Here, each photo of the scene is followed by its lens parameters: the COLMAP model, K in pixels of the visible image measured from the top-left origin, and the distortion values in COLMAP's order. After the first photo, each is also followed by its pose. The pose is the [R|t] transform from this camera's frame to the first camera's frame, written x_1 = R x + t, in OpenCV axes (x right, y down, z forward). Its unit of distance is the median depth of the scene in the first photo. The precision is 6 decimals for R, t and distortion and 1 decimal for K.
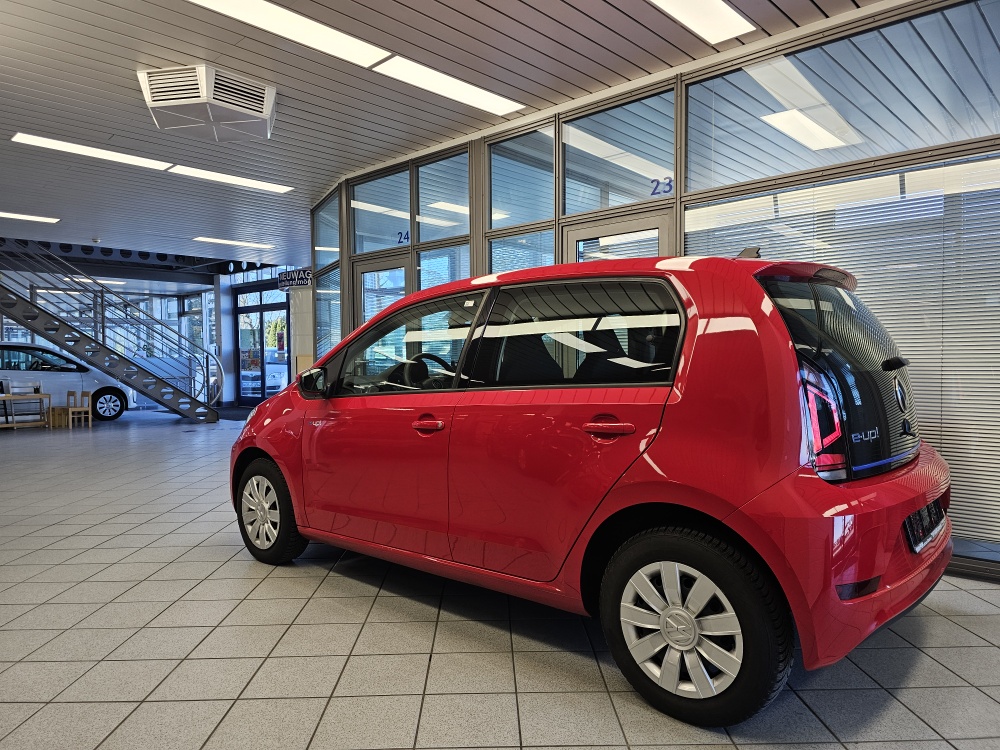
lens RADIAL K [[679.4, 0, 502.3], [0, 679.4, 380.6], [0, 0, 1]] dist [0.060662, -0.047651]
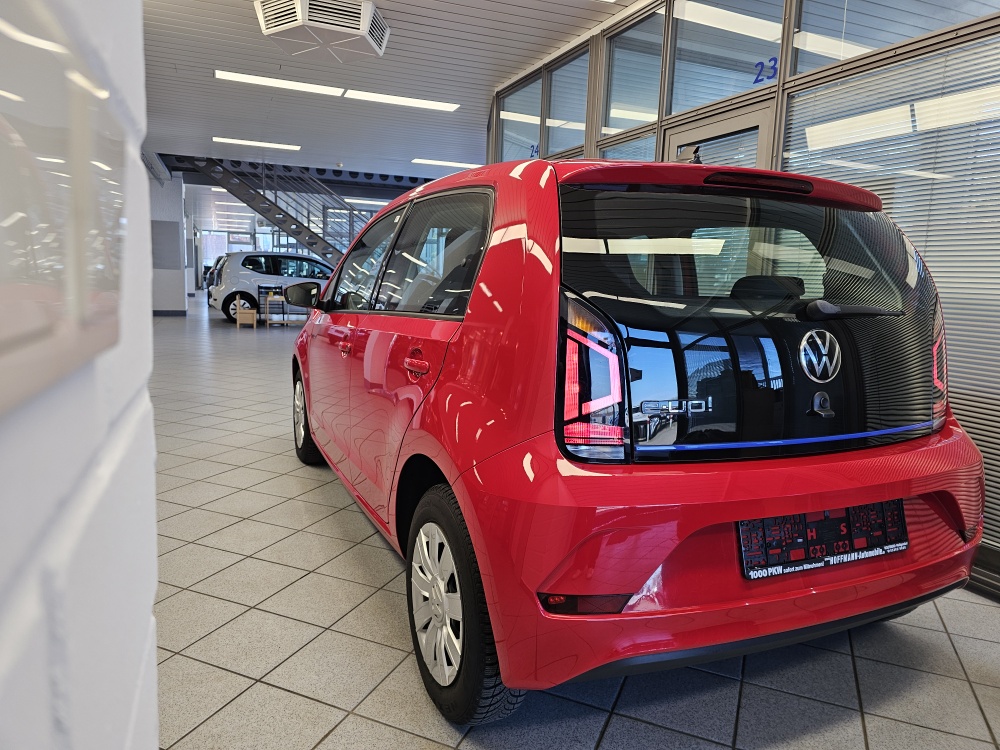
lens RADIAL K [[679.4, 0, 485.6], [0, 679.4, 366.4], [0, 0, 1]] dist [0.060662, -0.047651]
pose [[0.906502, 0.095051, -0.411363, 0.239453], [-0.055454, 0.992693, 0.107173, -0.011711], [0.418544, -0.074341, 0.905149, 0.100161]]
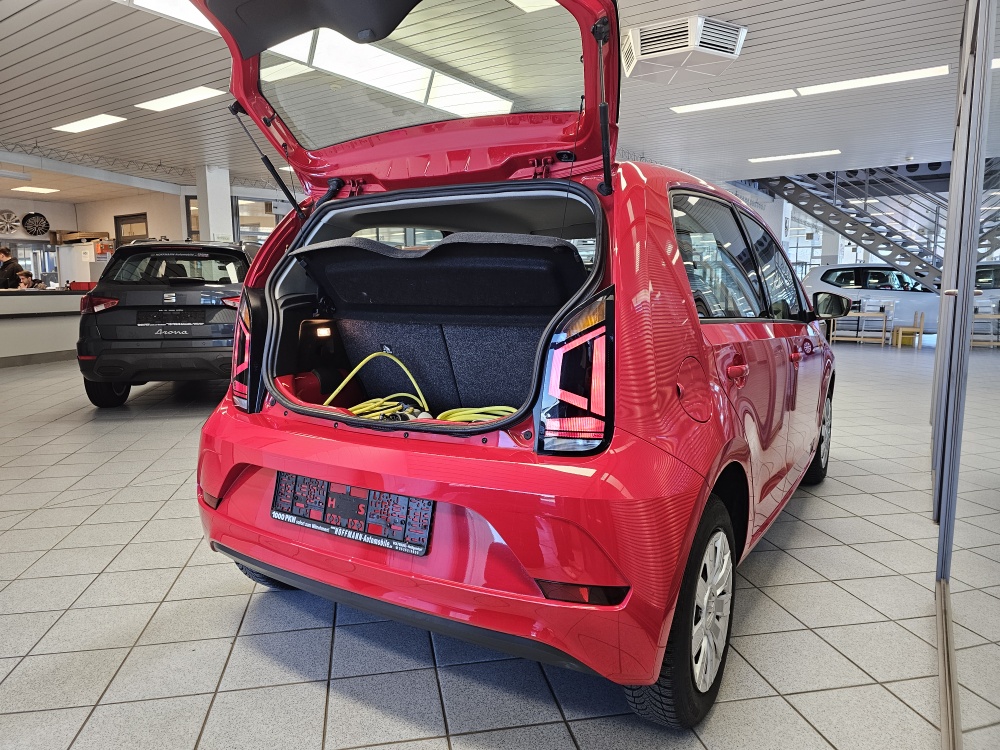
lens RADIAL K [[679.4, 0, 481.2], [0, 679.4, 373.2], [0, 0, 1]] dist [0.060662, -0.047651]
pose [[0.142563, 0.136611, -0.980313, 0.614243], [-0.029007, 0.990581, 0.133824, -0.026371], [0.989361, 0.009358, 0.145183, 0.481478]]
